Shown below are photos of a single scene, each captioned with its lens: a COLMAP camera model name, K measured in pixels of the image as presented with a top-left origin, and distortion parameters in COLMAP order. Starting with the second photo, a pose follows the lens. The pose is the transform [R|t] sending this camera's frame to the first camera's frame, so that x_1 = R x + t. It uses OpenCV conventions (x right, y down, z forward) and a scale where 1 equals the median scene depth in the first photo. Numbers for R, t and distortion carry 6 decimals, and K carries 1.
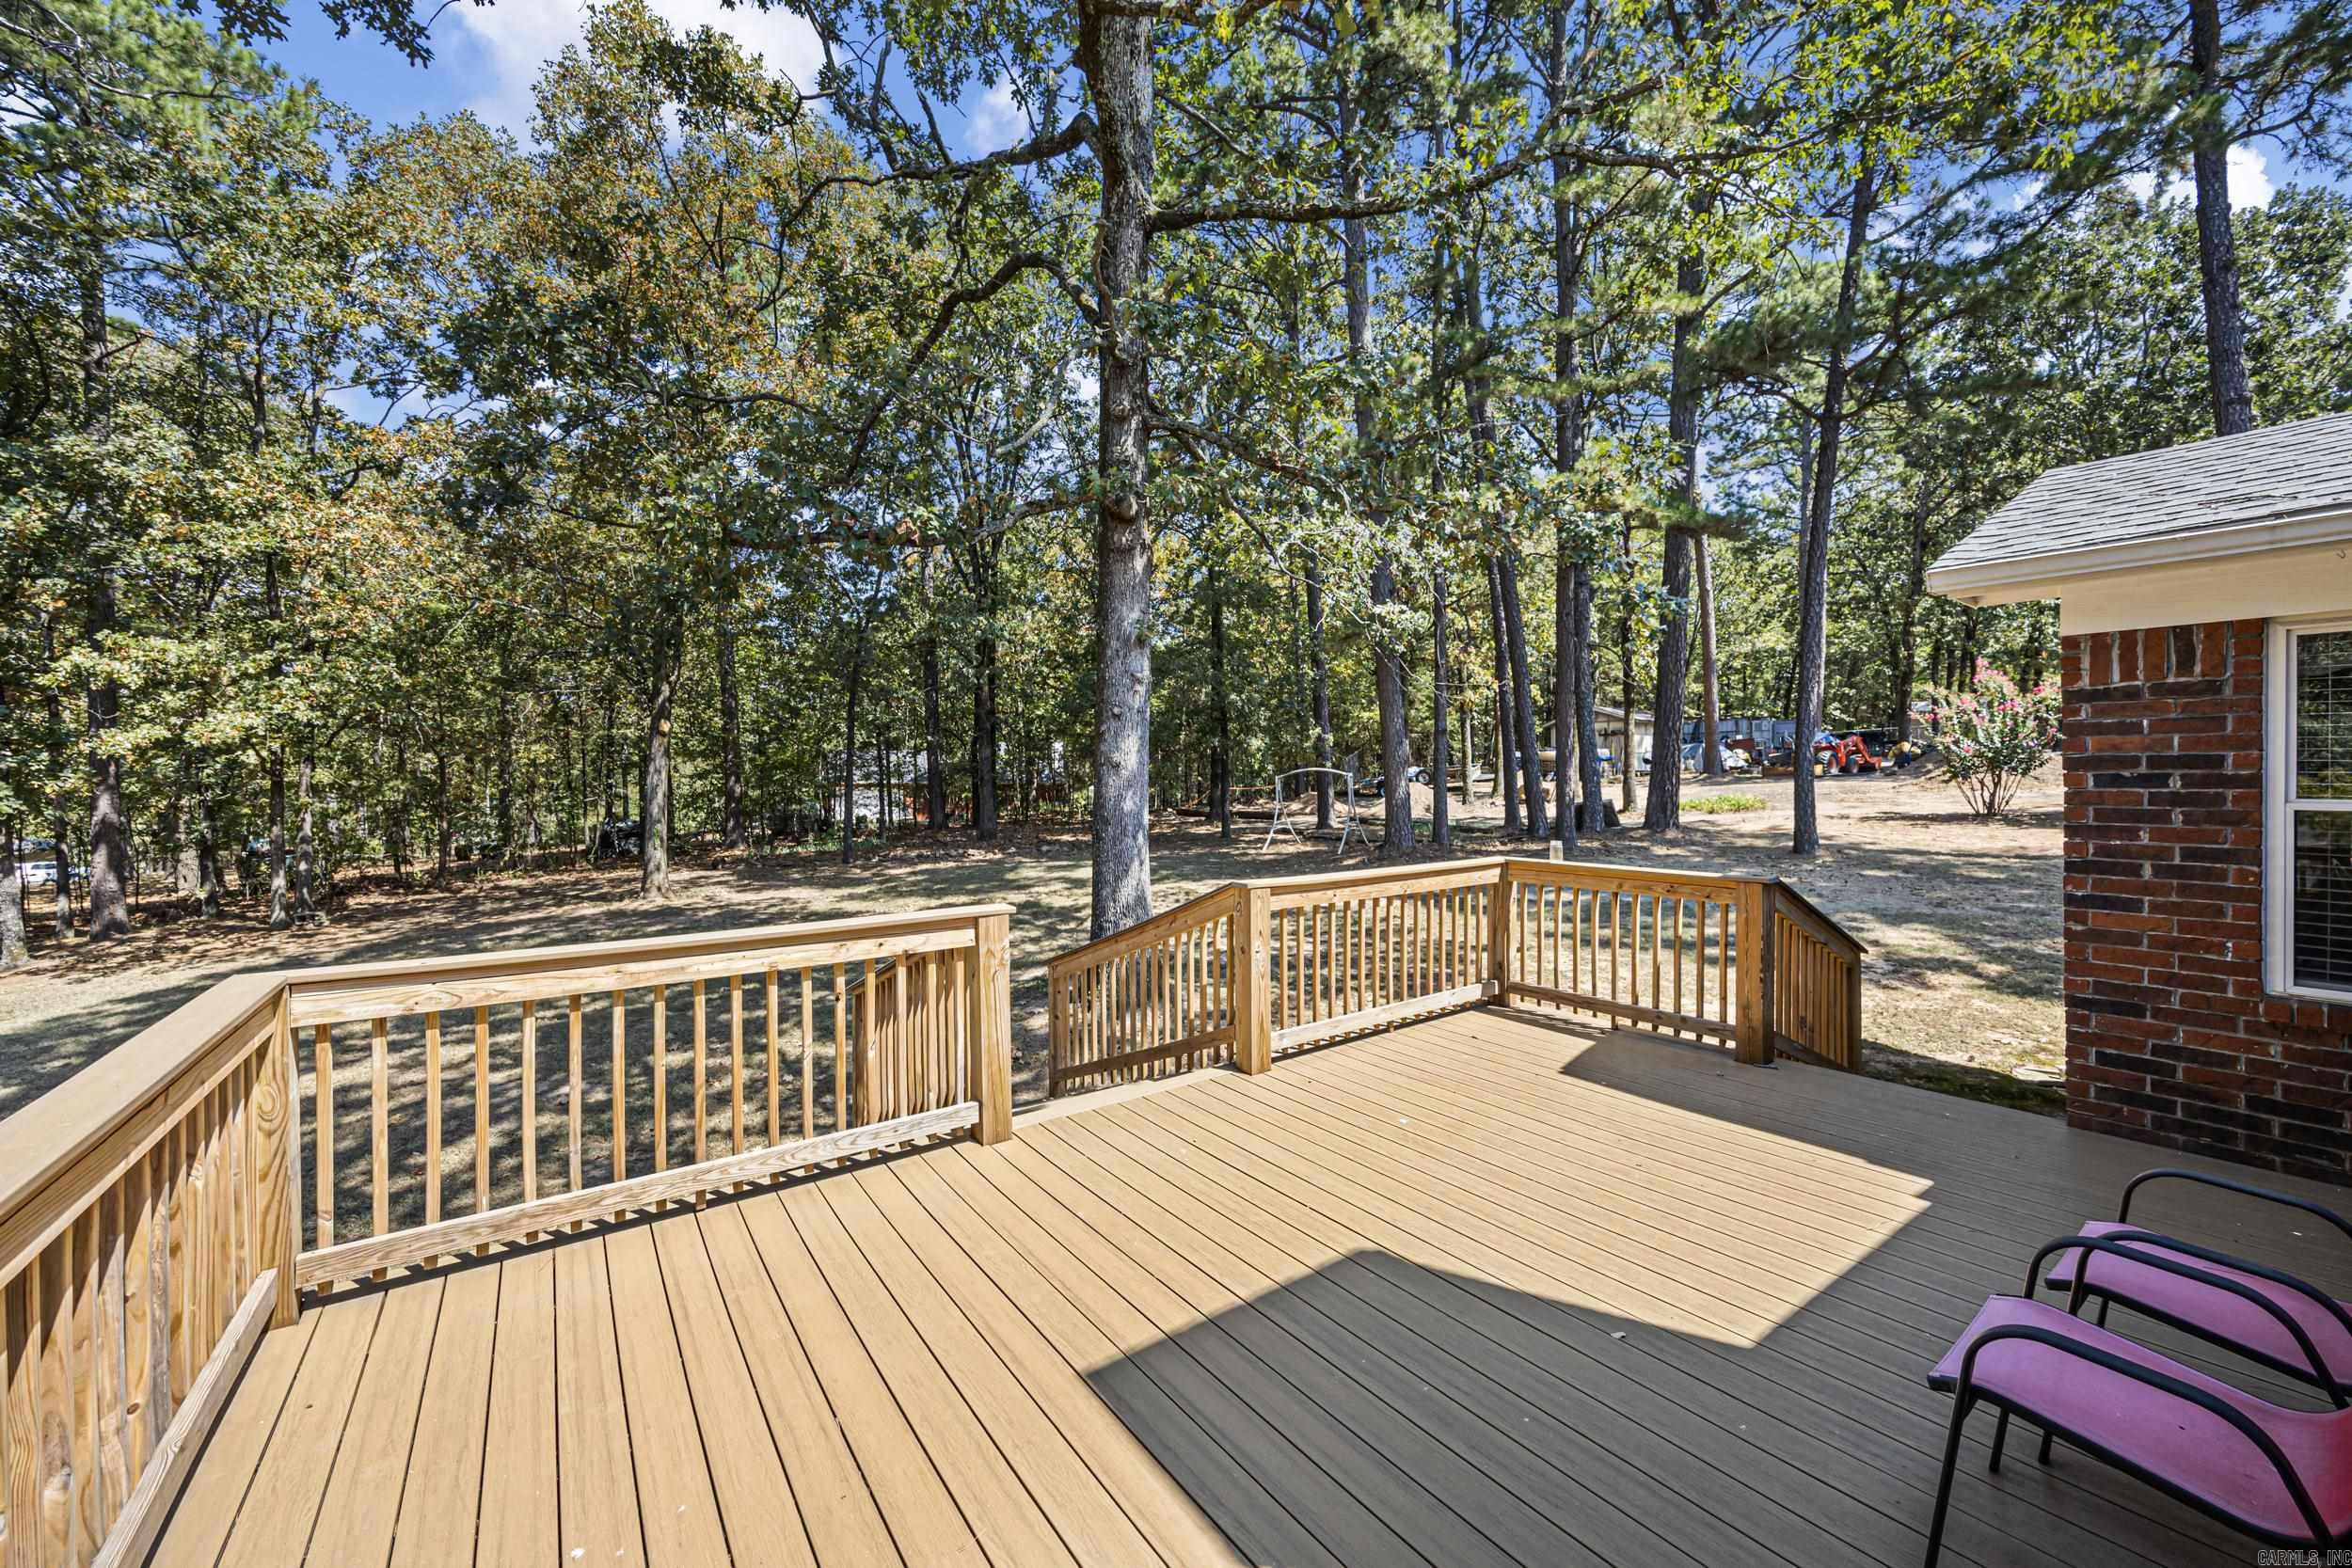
lens RADIAL K [[894.3, 0, 1172.8], [0, 894.3, 789.2], [0, 0, 1]] dist [-0.002317, -0.000169]
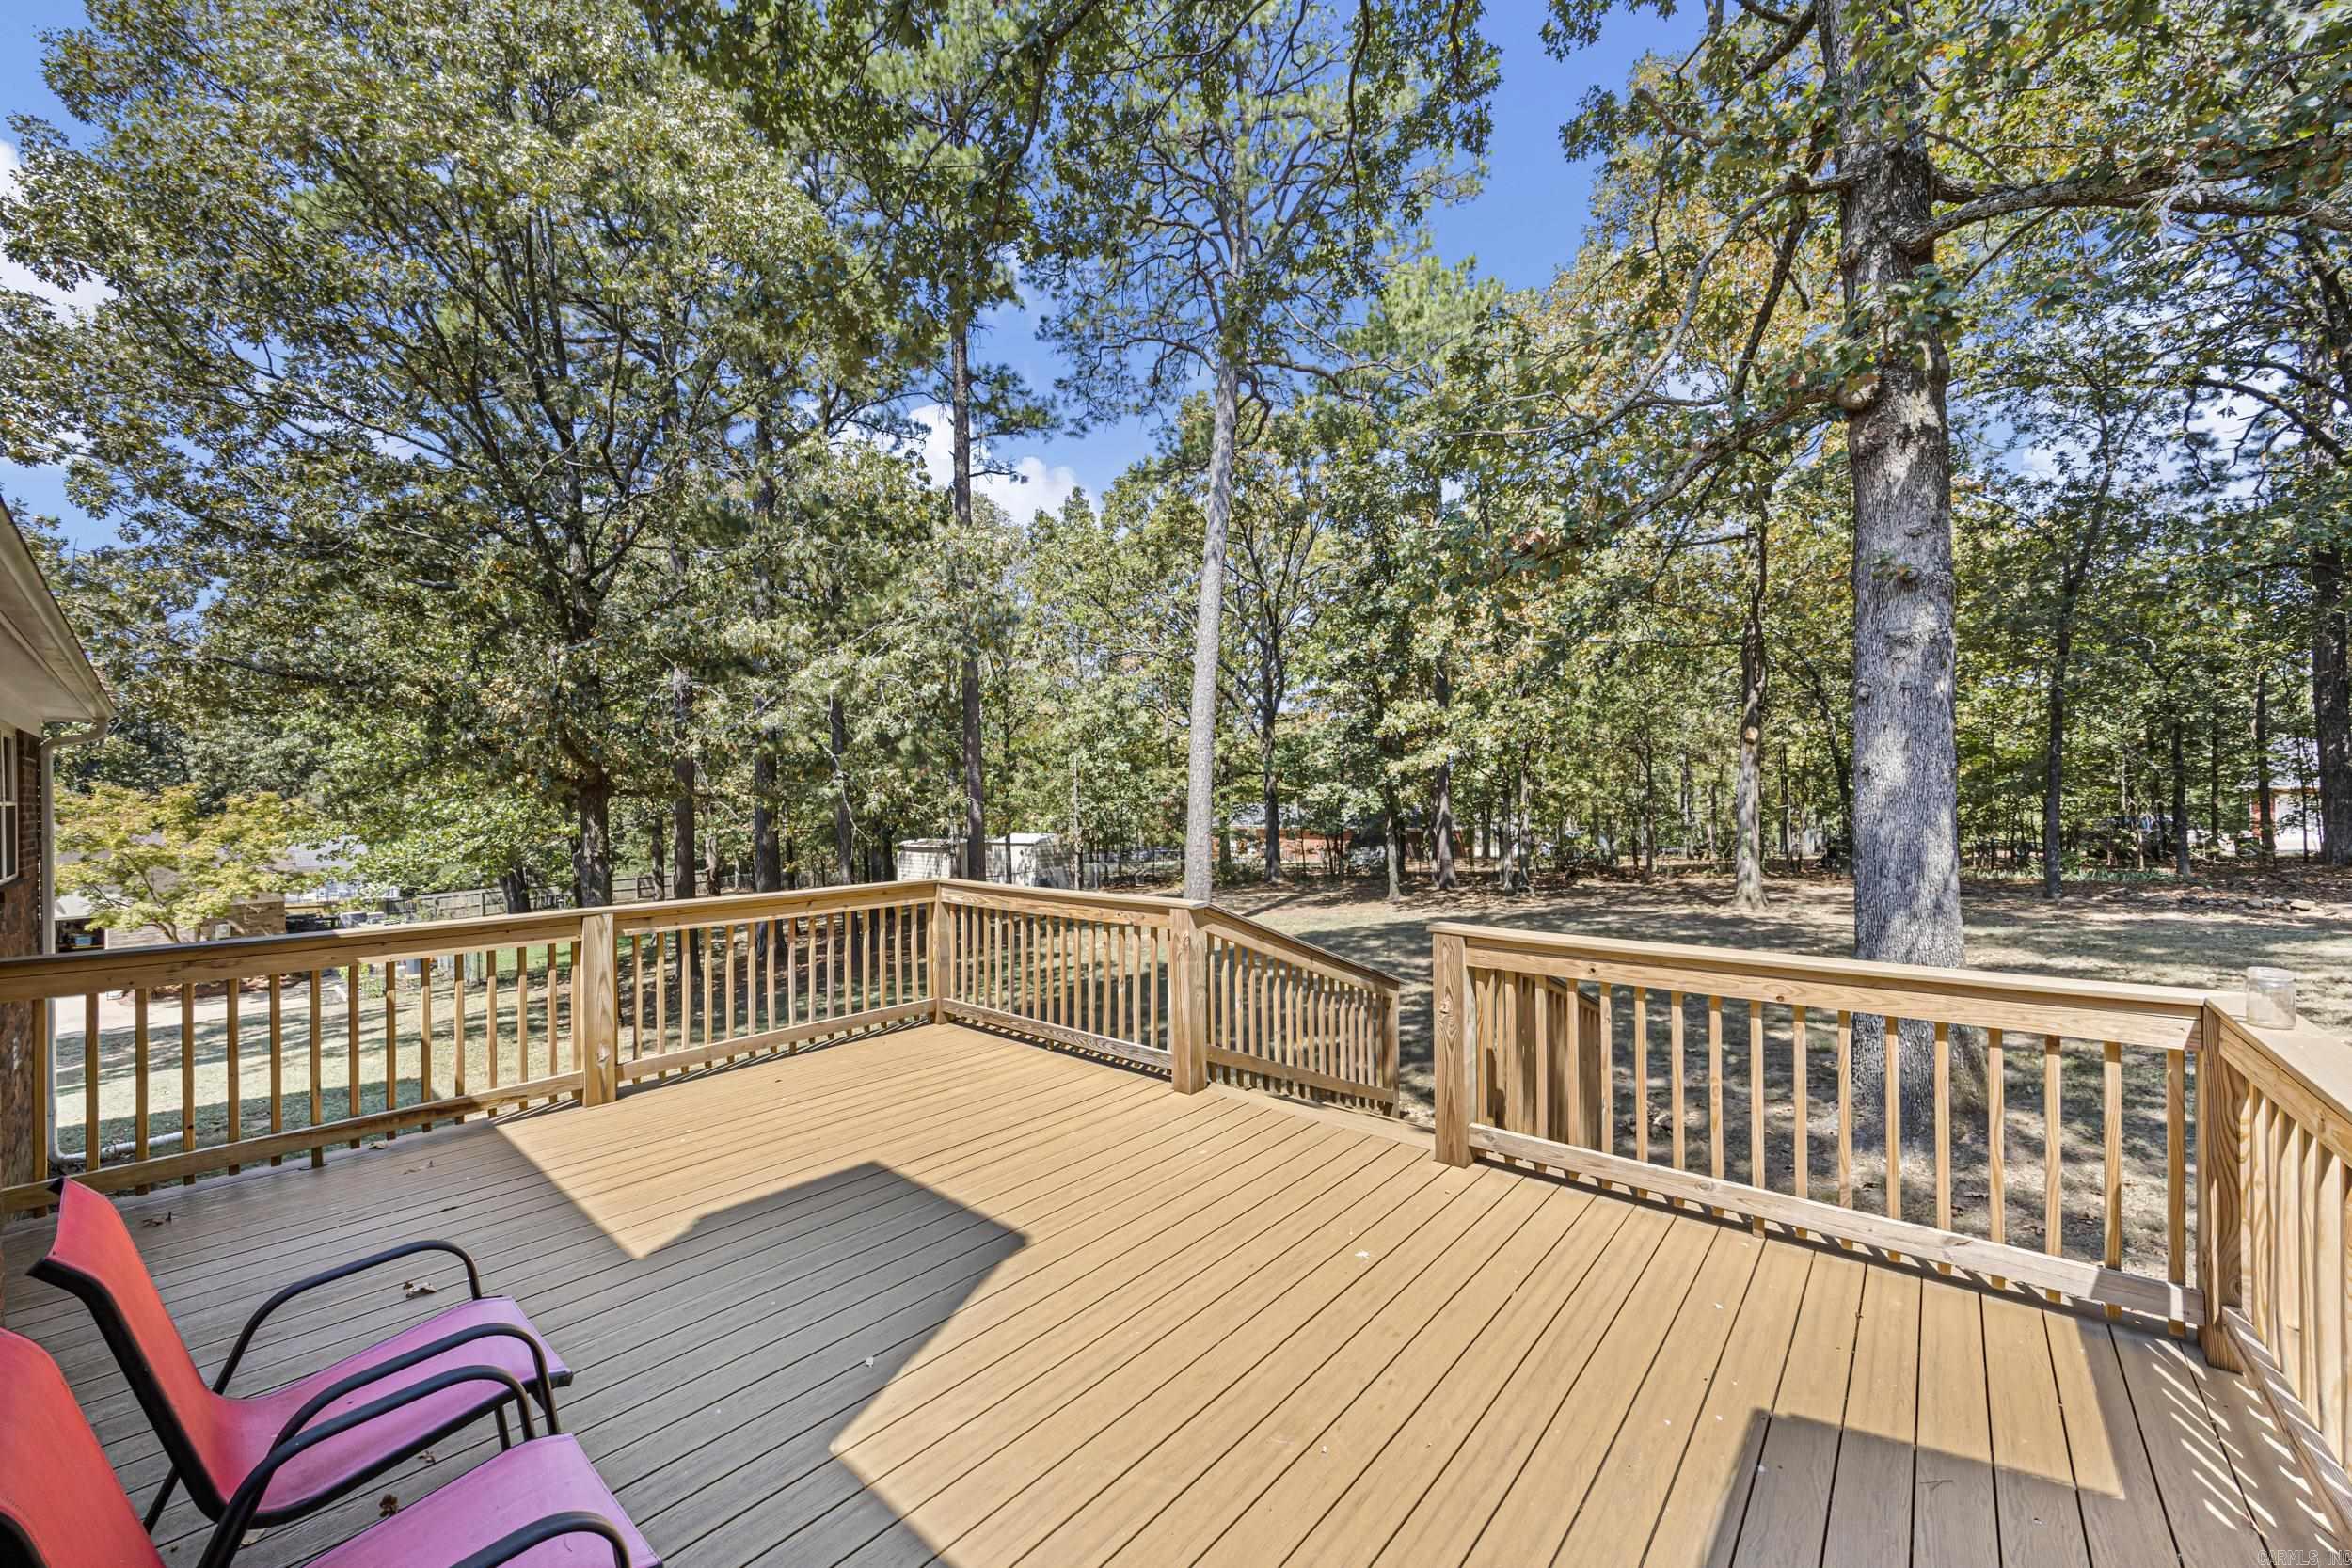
lens RADIAL K [[880.0, 0, 1173.5], [0, 880.0, 784.3], [0, 0, 1]] dist [-0.018429, -0.000050]
pose [[0.231369, -0.008440, -0.972830, 0.269843], [-0.002496, 0.999954, -0.009269, -0.005312], [0.972863, 0.004572, 0.231337, 0.194402]]
